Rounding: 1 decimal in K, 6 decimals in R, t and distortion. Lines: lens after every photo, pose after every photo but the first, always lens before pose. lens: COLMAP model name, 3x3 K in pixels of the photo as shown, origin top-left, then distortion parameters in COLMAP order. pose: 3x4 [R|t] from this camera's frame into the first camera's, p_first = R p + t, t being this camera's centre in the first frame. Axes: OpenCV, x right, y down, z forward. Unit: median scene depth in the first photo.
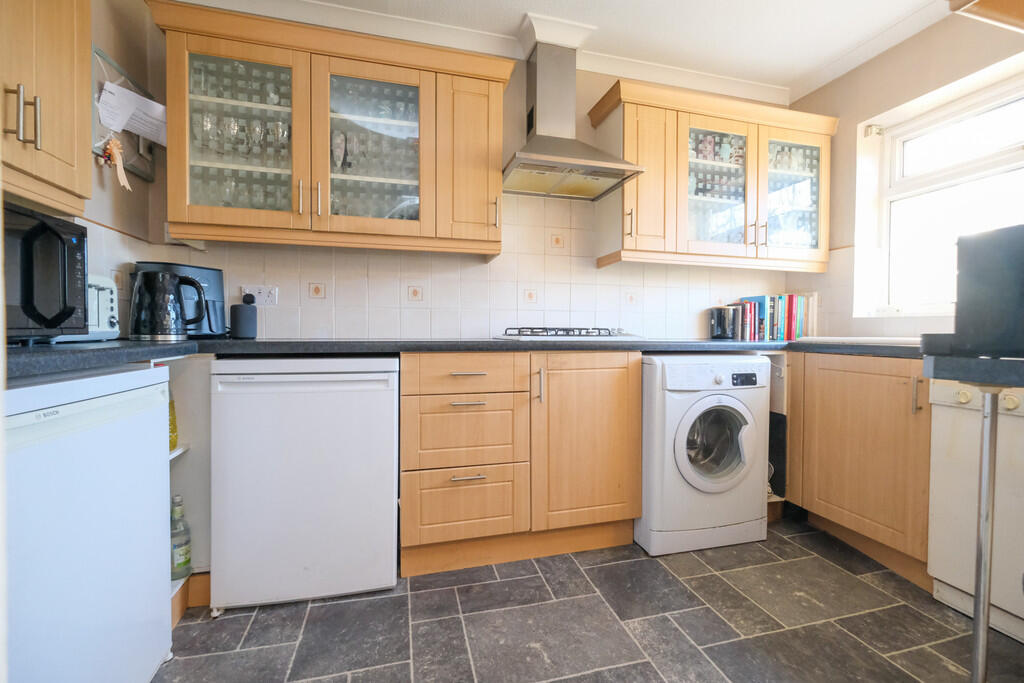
lens RADIAL K [[441.2, 0, 514.1], [0, 441.2, 338.8], [0, 0, 1]] dist [-0.006786, 0.001526]
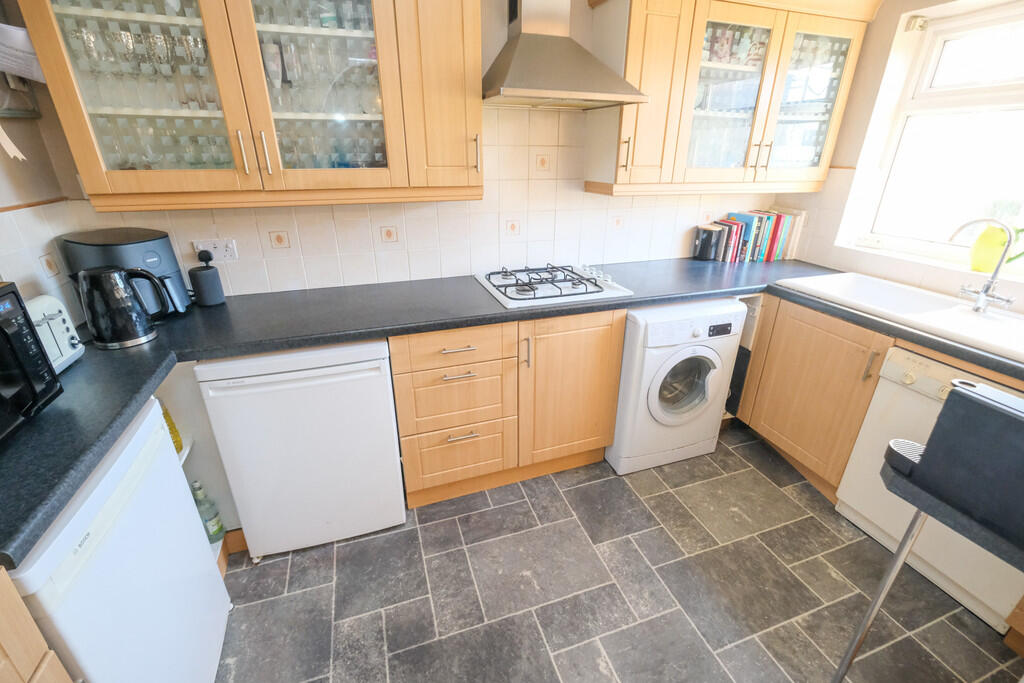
lens RADIAL K [[441.2, 0, 514.1], [0, 441.2, 338.8], [0, 0, 1]] dist [-0.006786, 0.001526]
pose [[0.997230, -0.028782, 0.068588, -0.043828], [0.000804, 0.926217, 0.376990, -0.318710], [-0.074378, -0.375890, 0.923675, 0.066739]]
